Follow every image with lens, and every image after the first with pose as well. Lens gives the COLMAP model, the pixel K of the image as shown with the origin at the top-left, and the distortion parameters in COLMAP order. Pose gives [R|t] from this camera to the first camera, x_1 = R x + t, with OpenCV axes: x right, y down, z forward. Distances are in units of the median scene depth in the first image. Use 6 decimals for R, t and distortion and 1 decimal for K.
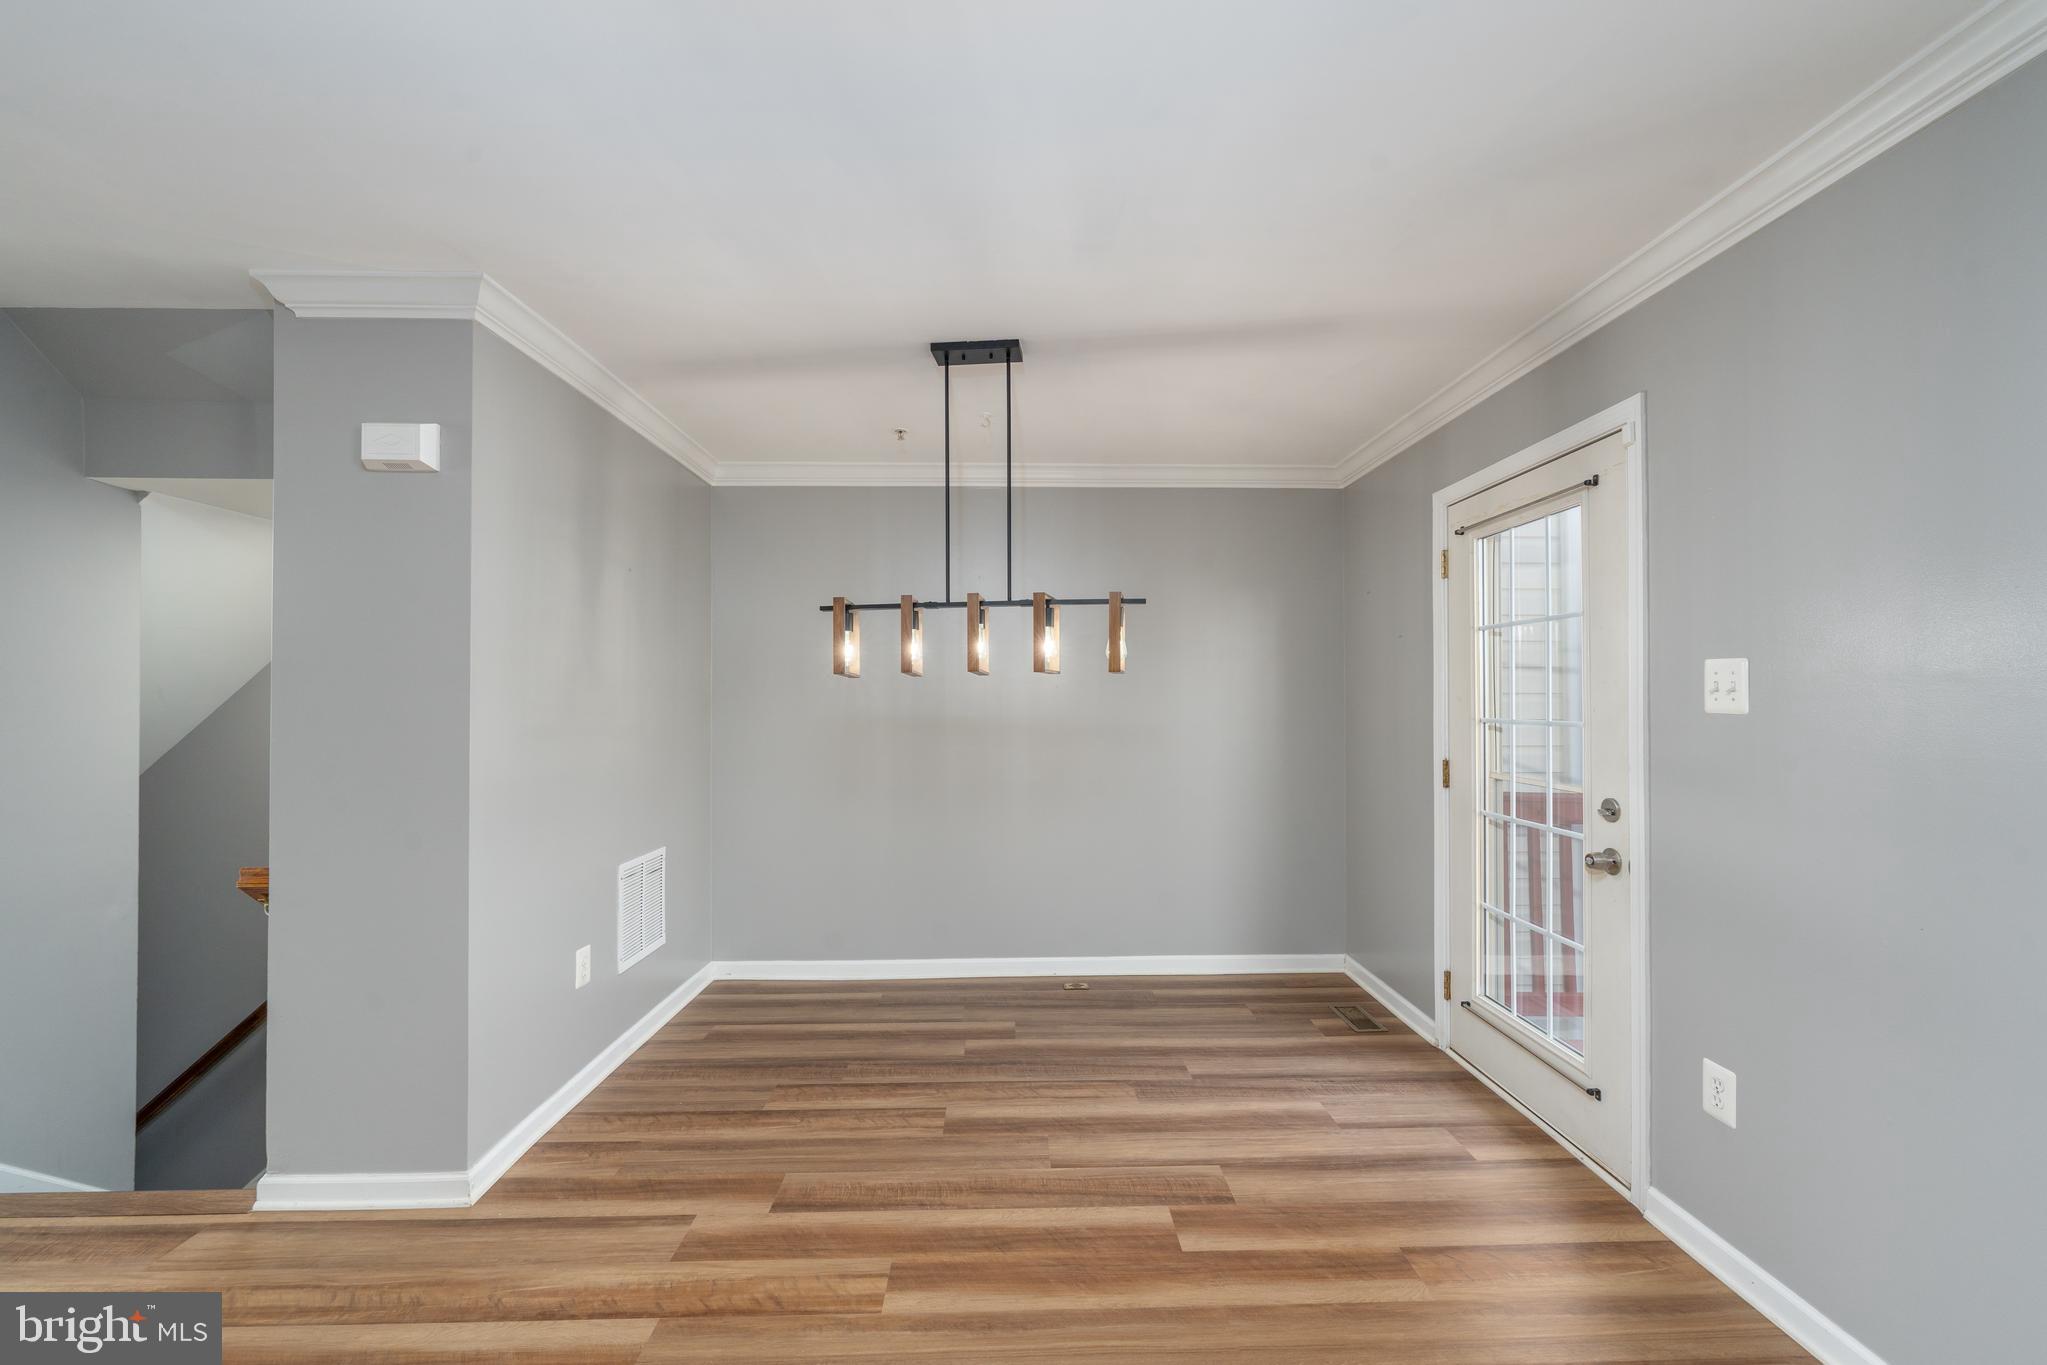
lens RADIAL K [[826.9, 0, 1026.4], [0, 826.9, 692.1], [0, 0, 1]] dist [0.000332, -0.000813]
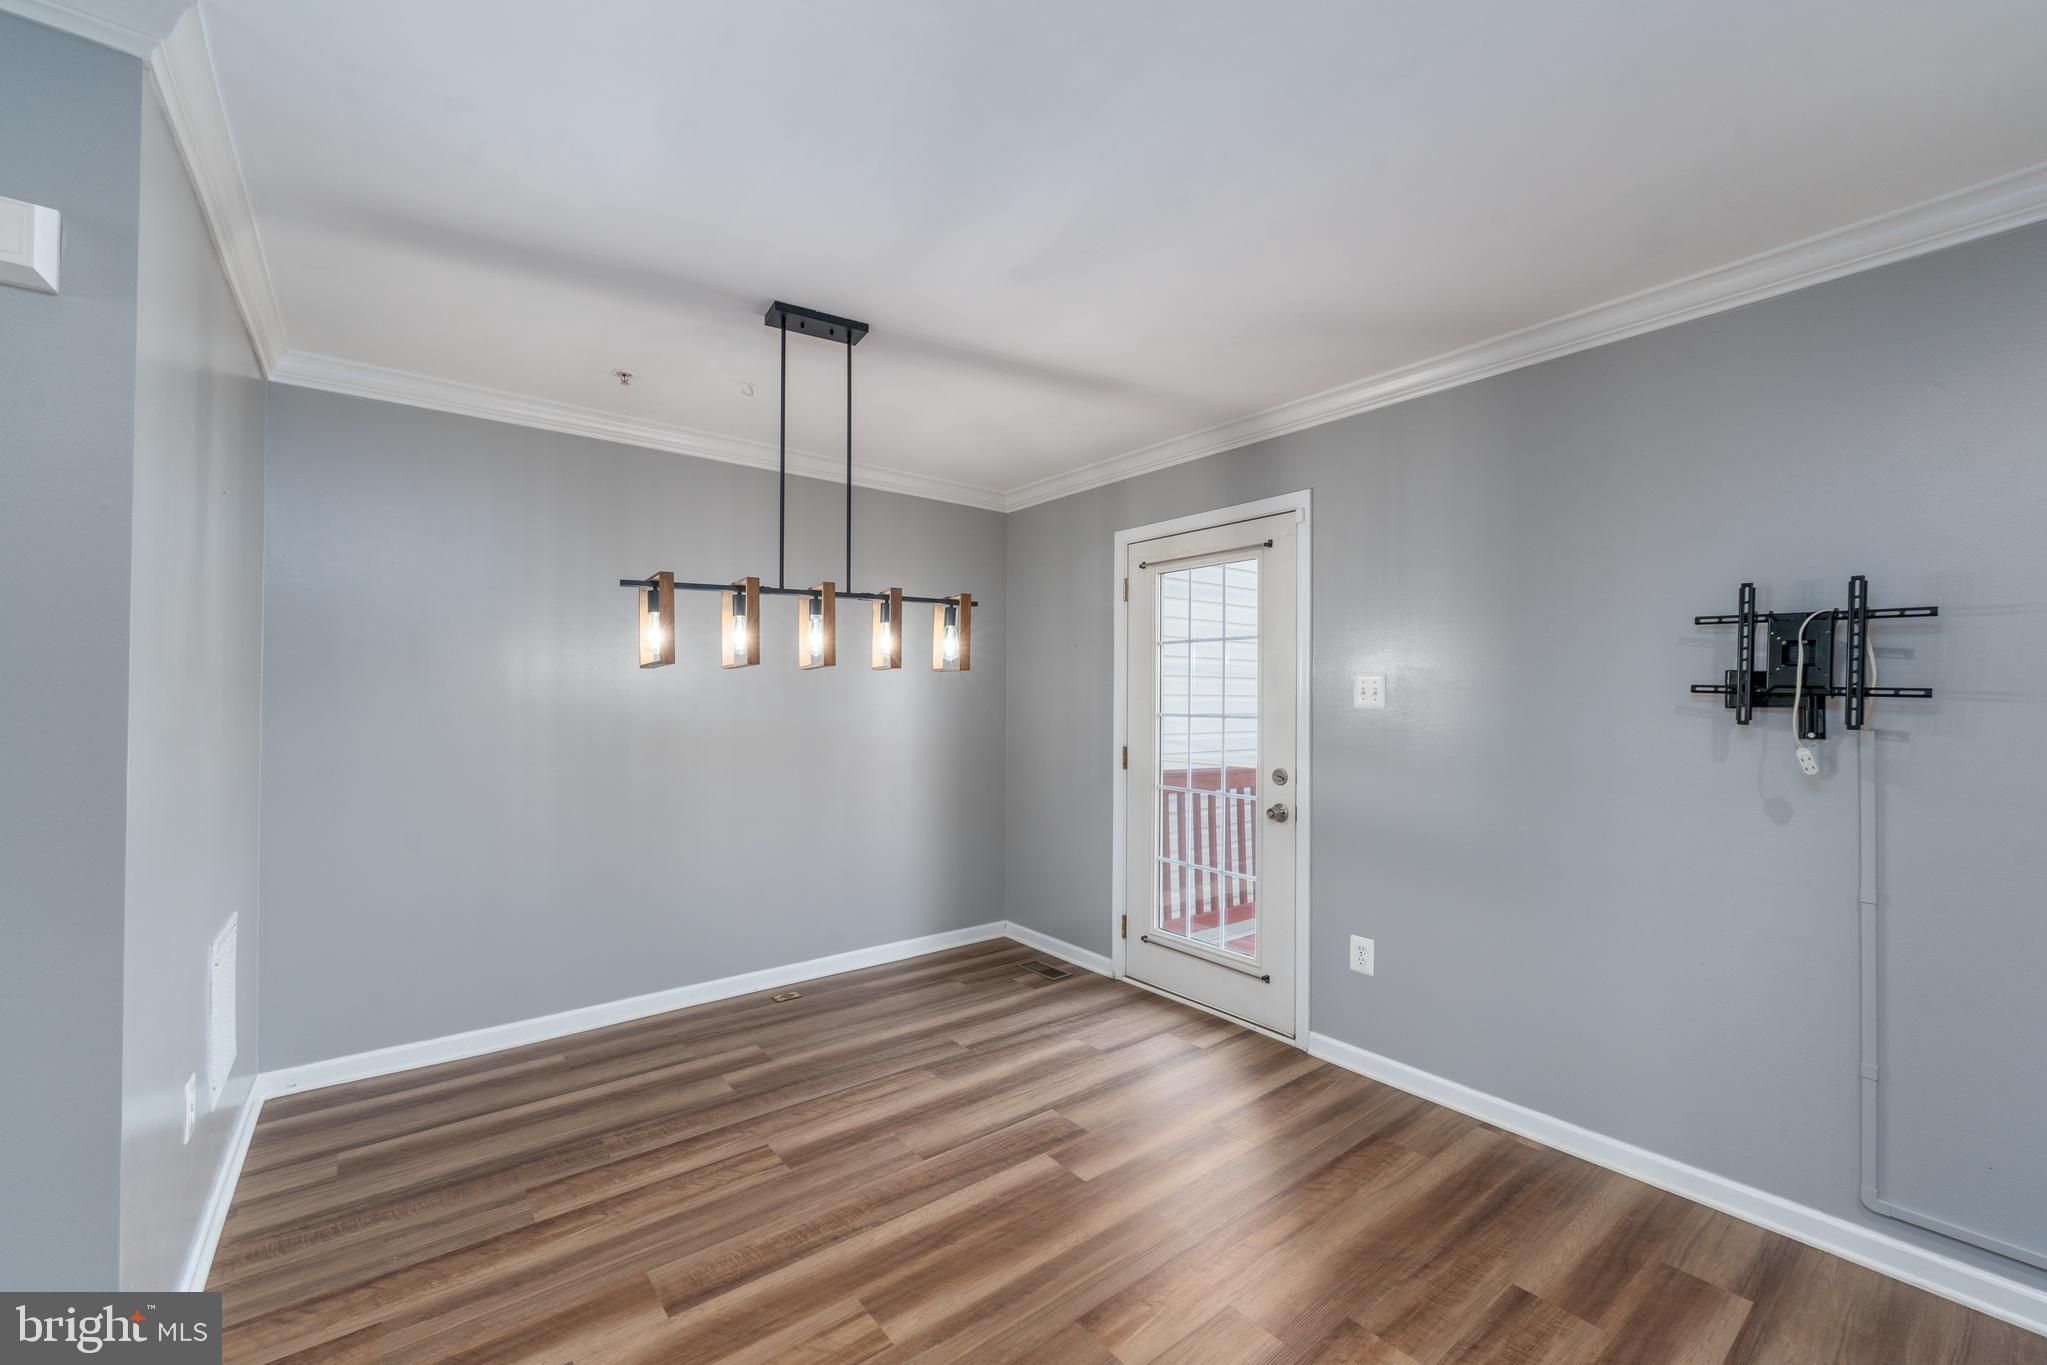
lens RADIAL K [[826.9, 0, 1026.4], [0, 826.9, 692.1], [0, 0, 1]] dist [0.000332, -0.000813]
pose [[0.799162, 0.010123, 0.601030, -0.426612], [-0.011930, 0.999928, -0.000978, 0.003209], [-0.600997, -0.006389, 0.799226, 0.107796]]
